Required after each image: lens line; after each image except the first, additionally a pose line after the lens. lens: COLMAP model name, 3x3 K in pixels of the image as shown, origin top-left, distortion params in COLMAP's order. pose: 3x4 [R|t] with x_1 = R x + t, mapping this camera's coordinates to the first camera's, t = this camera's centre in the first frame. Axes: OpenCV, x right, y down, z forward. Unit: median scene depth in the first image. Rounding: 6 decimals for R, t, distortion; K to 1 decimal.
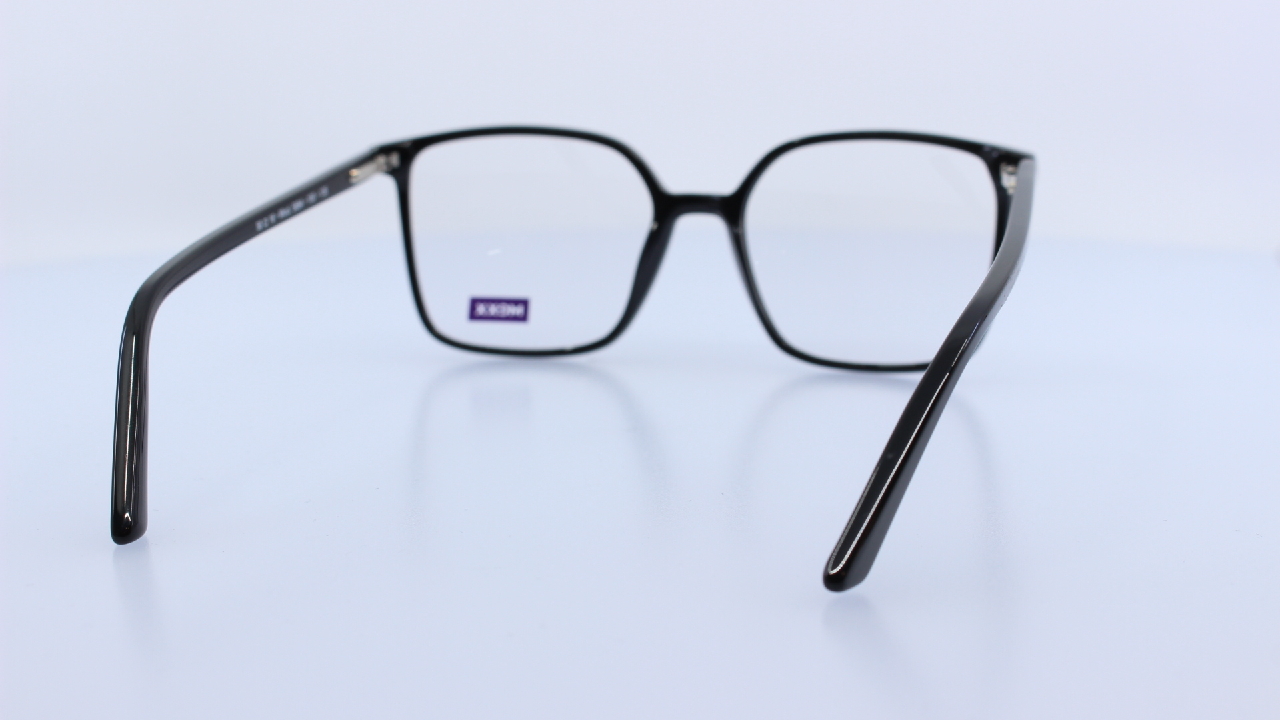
lens RADIAL K [[1910.8, 0, 640.0], [0, 1910.8, 360.0], [0, 0, 1]] dist [0.017256, 0.024243]
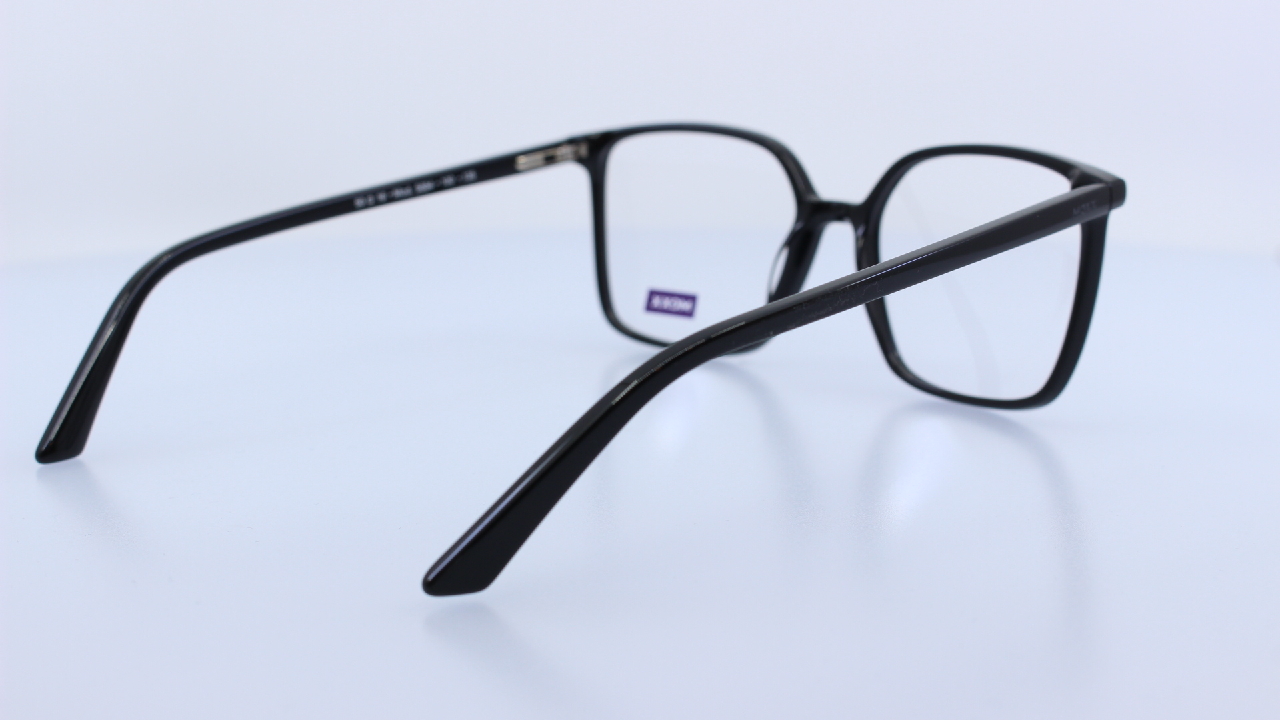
lens RADIAL K [[1910.8, 0, 640.0], [0, 1910.8, 360.0], [0, 0, 1]] dist [0.017256, 0.024243]
pose [[0.854381, 0.101724, -0.509593, 0.438910], [-0.102289, 0.994388, 0.027001, -0.022635], [0.509480, 0.029056, 0.859992, 0.125087]]
